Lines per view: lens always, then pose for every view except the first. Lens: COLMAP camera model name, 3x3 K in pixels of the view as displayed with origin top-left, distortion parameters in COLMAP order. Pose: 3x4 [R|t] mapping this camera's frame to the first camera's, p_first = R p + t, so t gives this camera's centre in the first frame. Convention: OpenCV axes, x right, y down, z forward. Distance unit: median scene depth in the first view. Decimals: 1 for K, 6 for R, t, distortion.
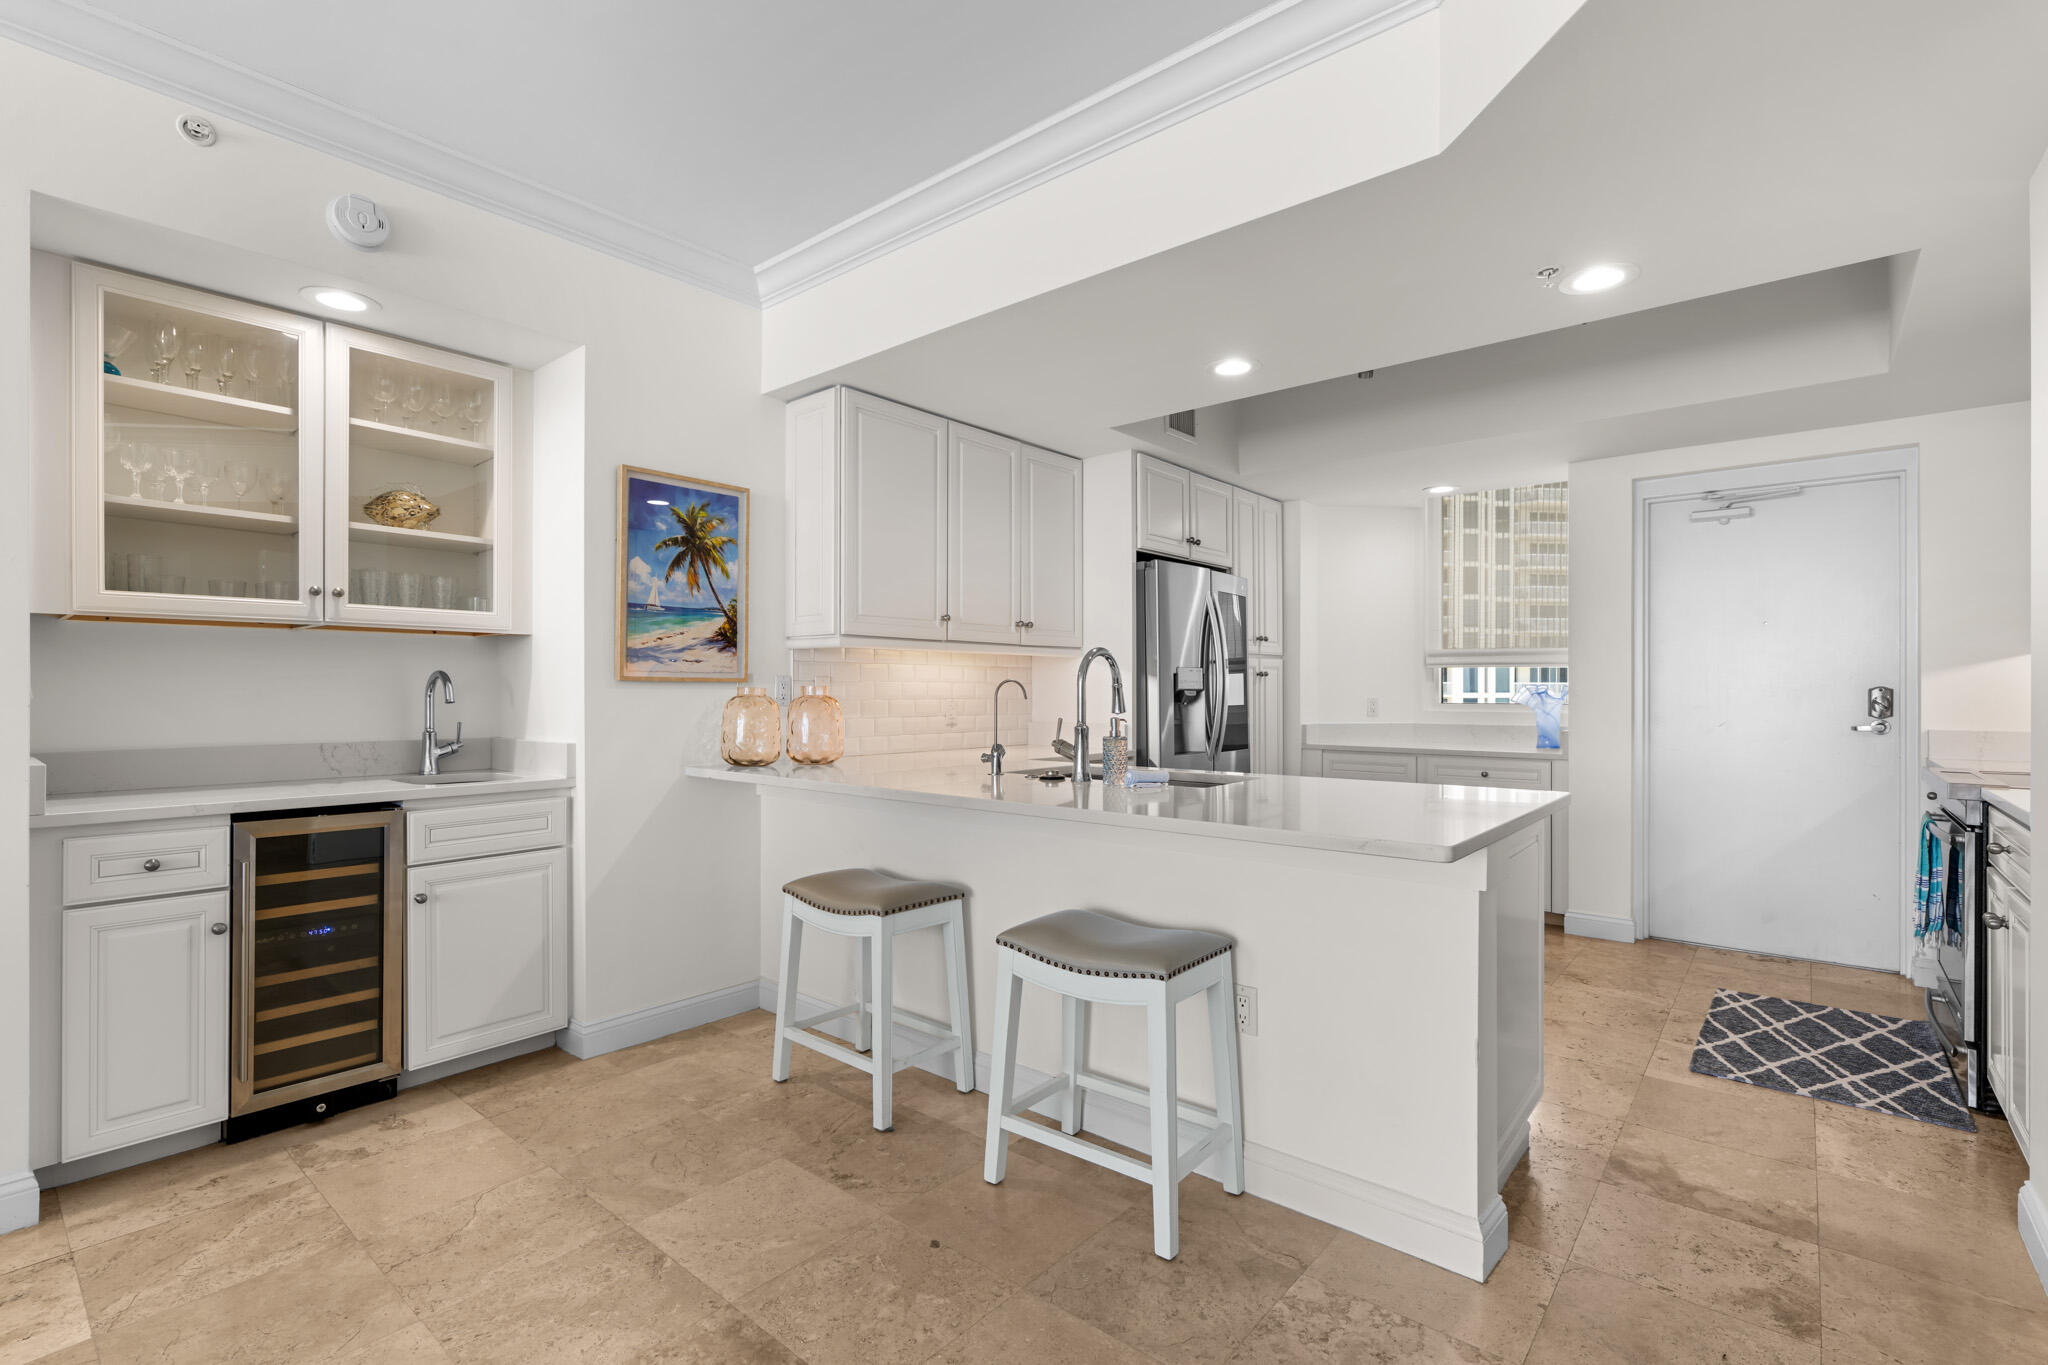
lens RADIAL K [[925.3, 0, 1022.0], [0, 925.3, 687.2], [0, 0, 1]] dist [-0.007951, 0.003233]
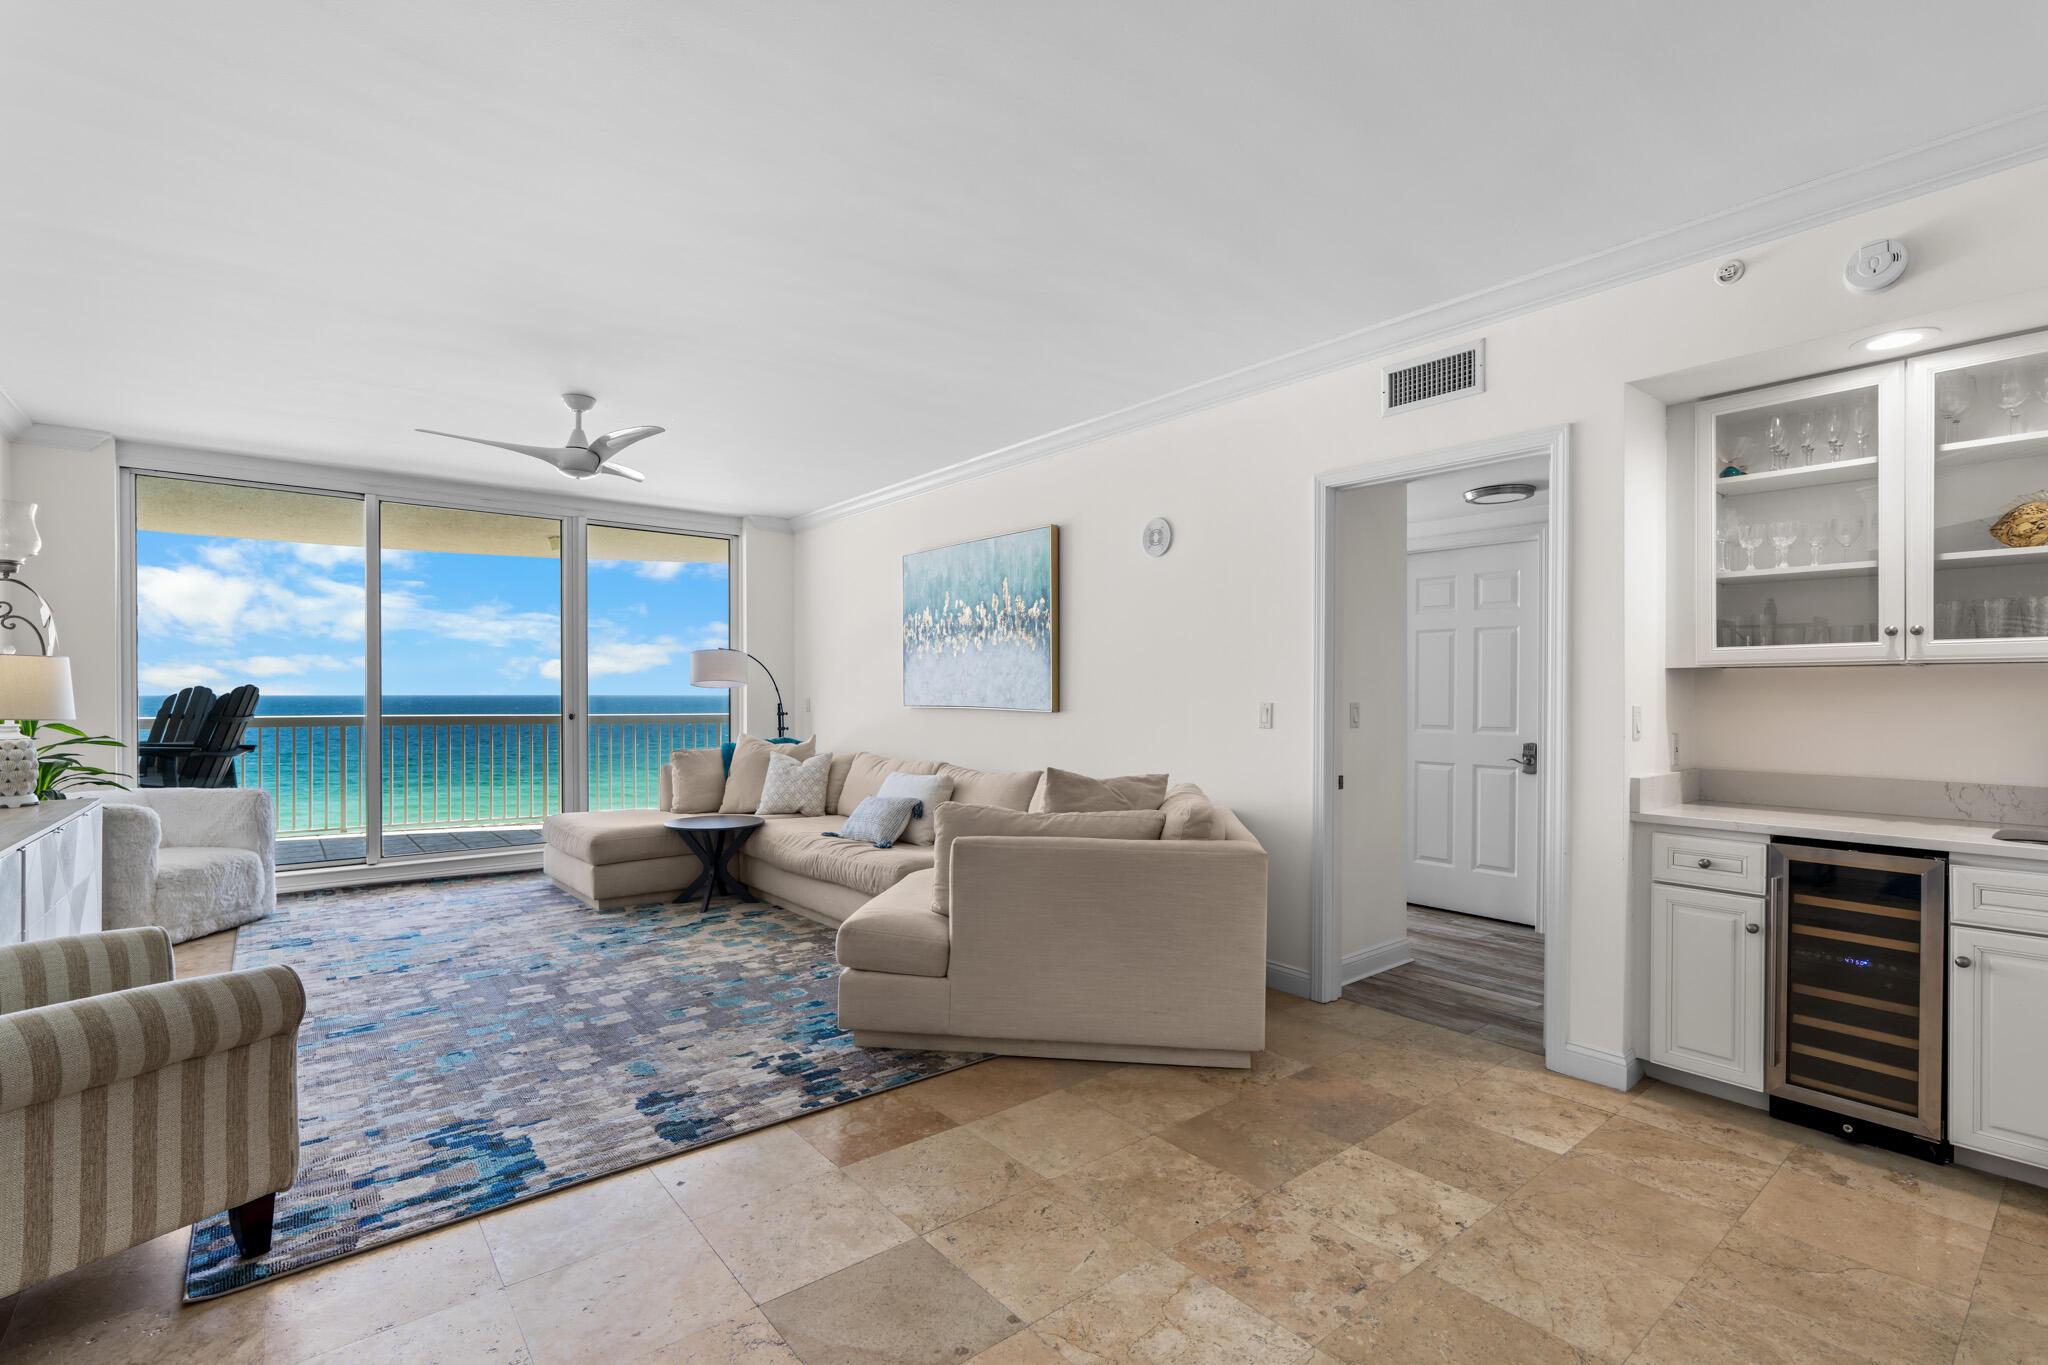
lens RADIAL K [[925.3, 0, 1023.1], [0, 925.3, 701.6], [0, 0, 1]] dist [-0.007951, 0.003233]
pose [[-0.180149, 0.008007, -0.983607, 0.338021], [0.002340, 0.999968, 0.007712, -0.031063], [0.983636, -0.000912, -0.180162, 0.205256]]
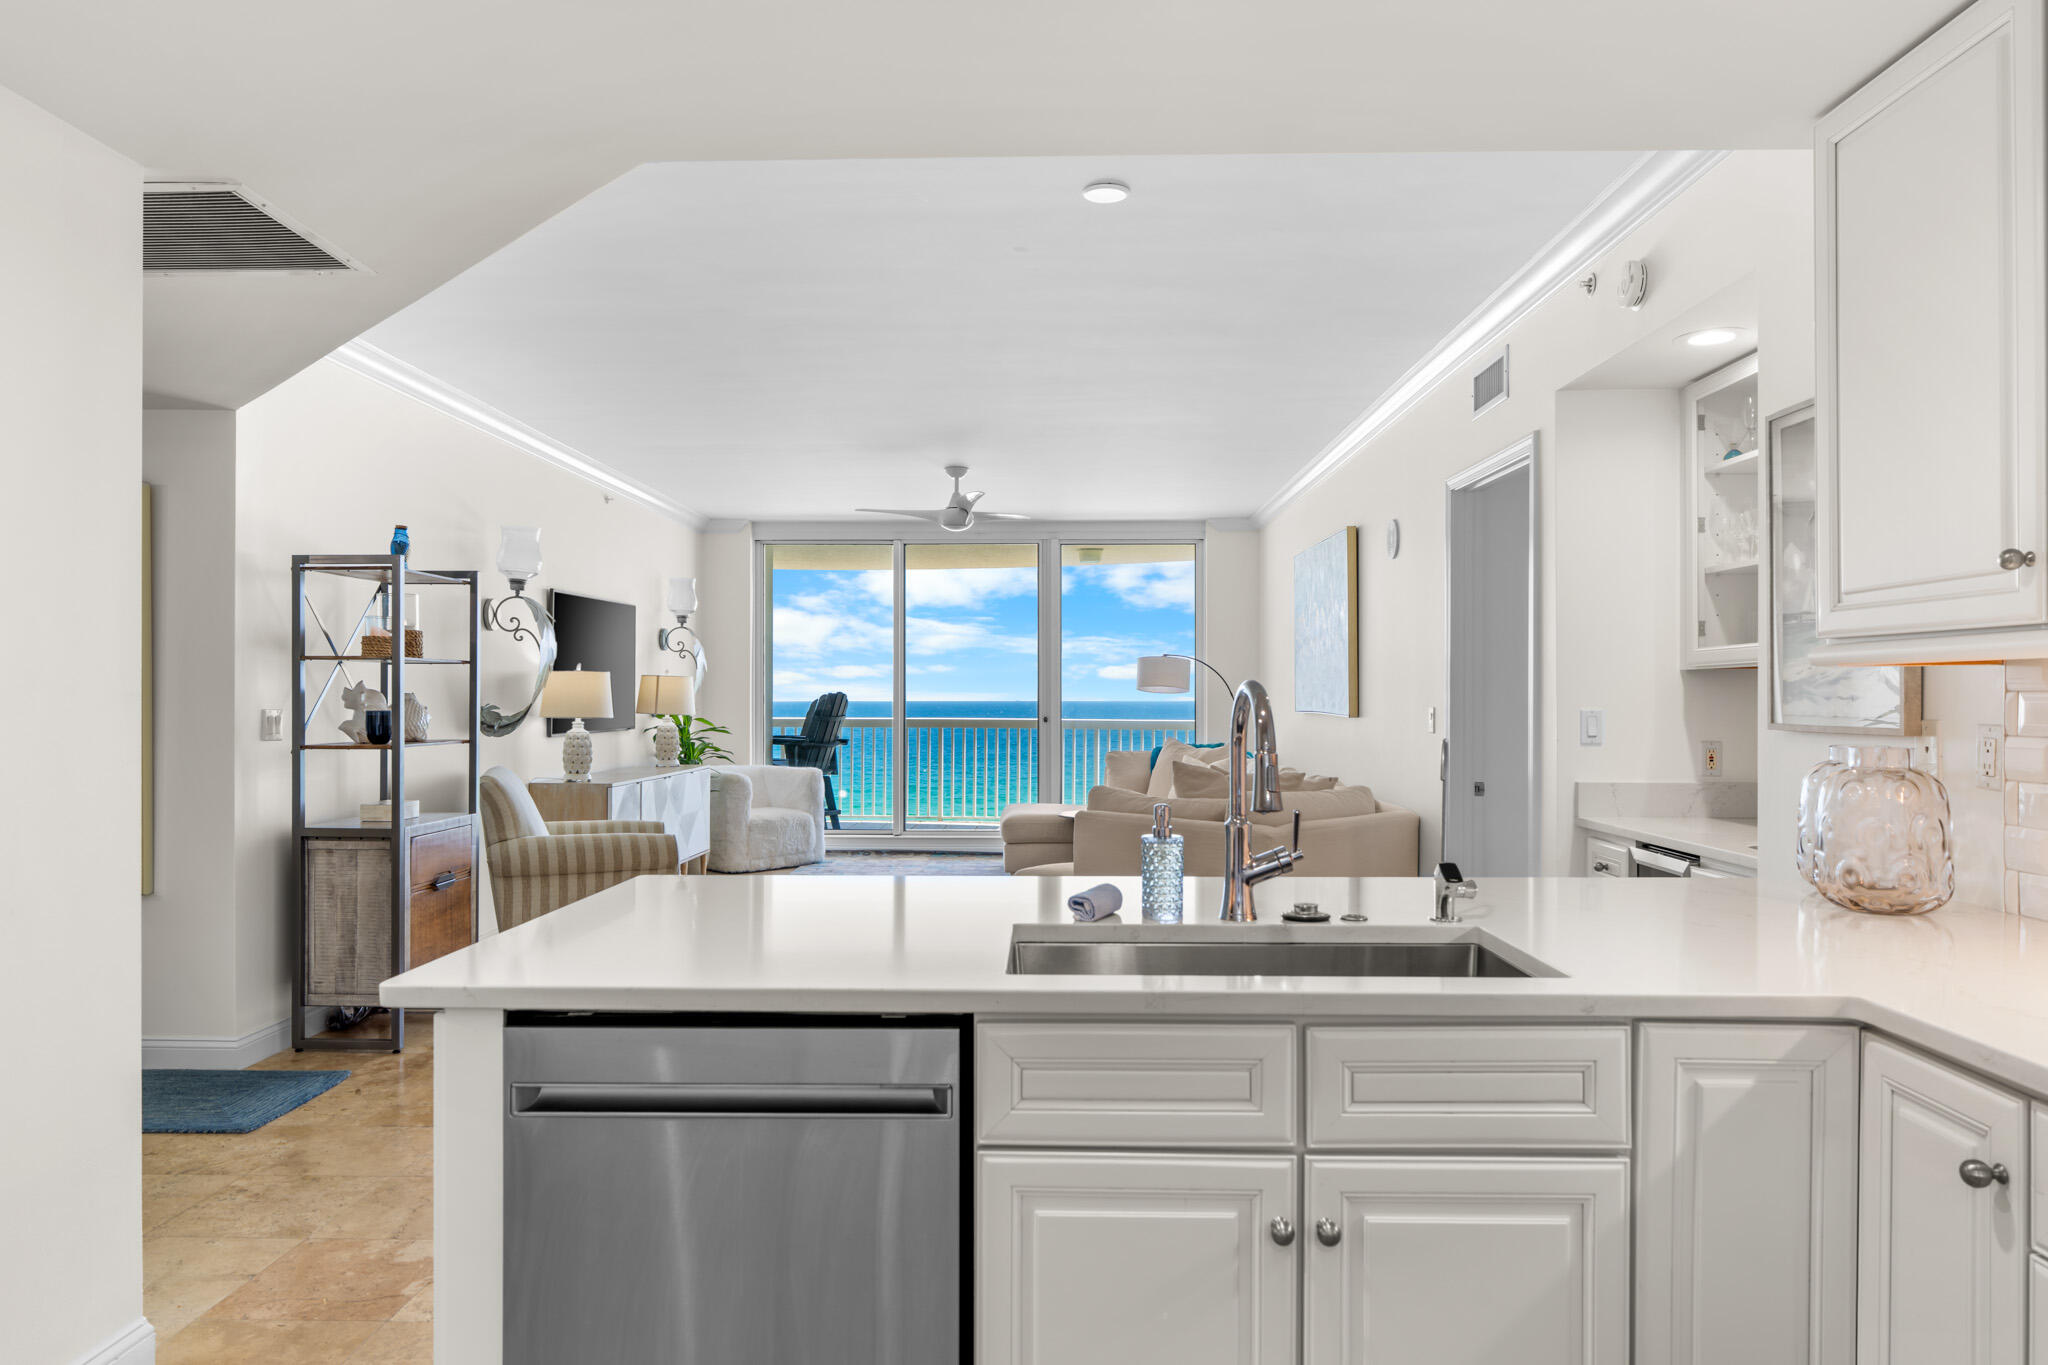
lens RADIAL K [[1306.0, 0, 1019.1], [0, 1306.0, 697.6], [0, 0, 1]] dist [-0.003949, 0.008656]
pose [[-0.777783, -0.000506, -0.628533, 0.574166], [0.002038, 0.999992, -0.003327, -0.027300], [0.628530, -0.003869, -0.777776, 1.318644]]
